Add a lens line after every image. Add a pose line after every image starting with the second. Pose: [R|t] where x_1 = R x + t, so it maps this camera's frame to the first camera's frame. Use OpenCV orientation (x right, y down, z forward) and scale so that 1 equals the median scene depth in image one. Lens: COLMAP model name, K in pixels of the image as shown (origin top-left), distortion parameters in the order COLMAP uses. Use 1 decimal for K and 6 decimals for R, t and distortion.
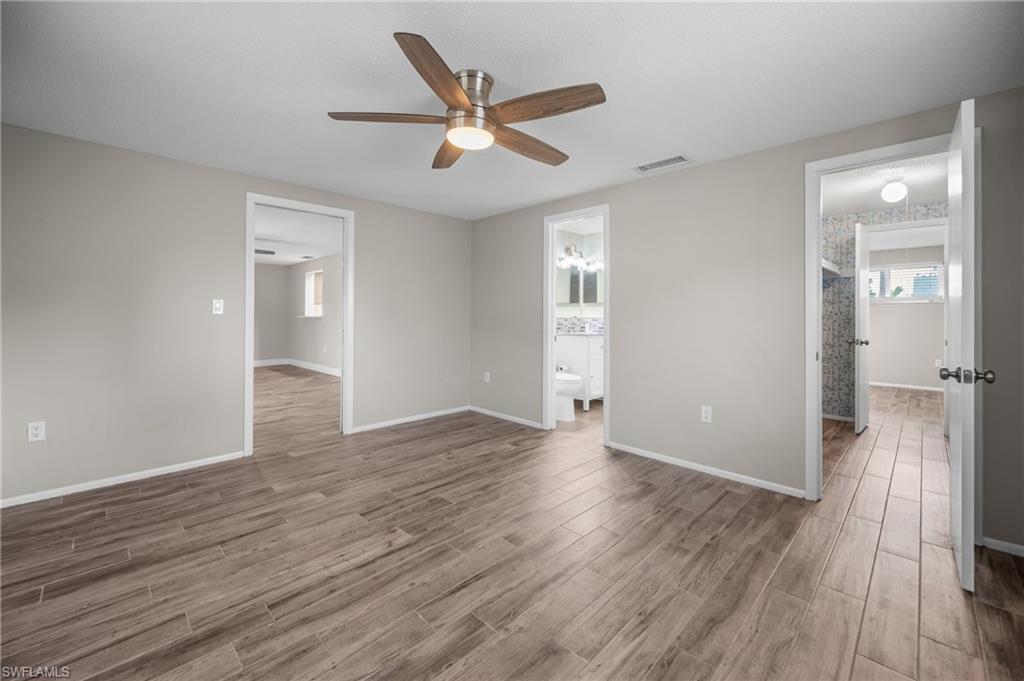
lens RADIAL K [[417.9, 0, 506.0], [0, 417.9, 312.2], [0, 0, 1]] dist [-0.001273, -0.000145]
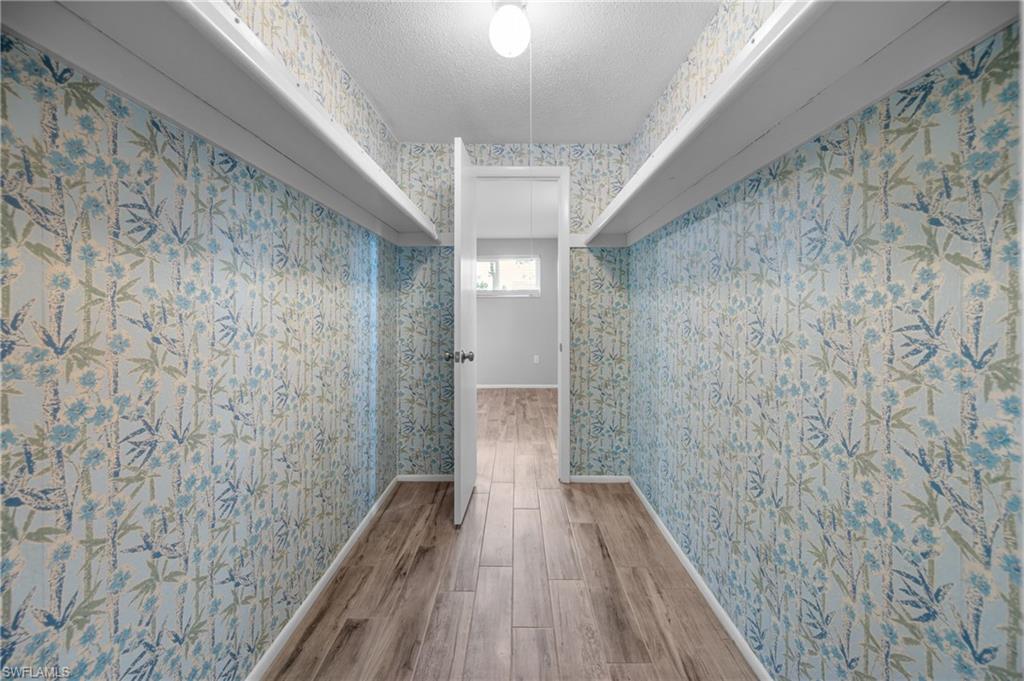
lens RADIAL K [[404.9, 0, 508.3], [0, 404.9, 325.8], [0, 0, 1]] dist [-0.002699, -0.000522]
pose [[0.718915, -0.028133, 0.694528, 0.560205], [-0.000694, 0.999151, 0.041191, 0.009469], [-0.695097, -0.030094, 0.718285, 0.615542]]
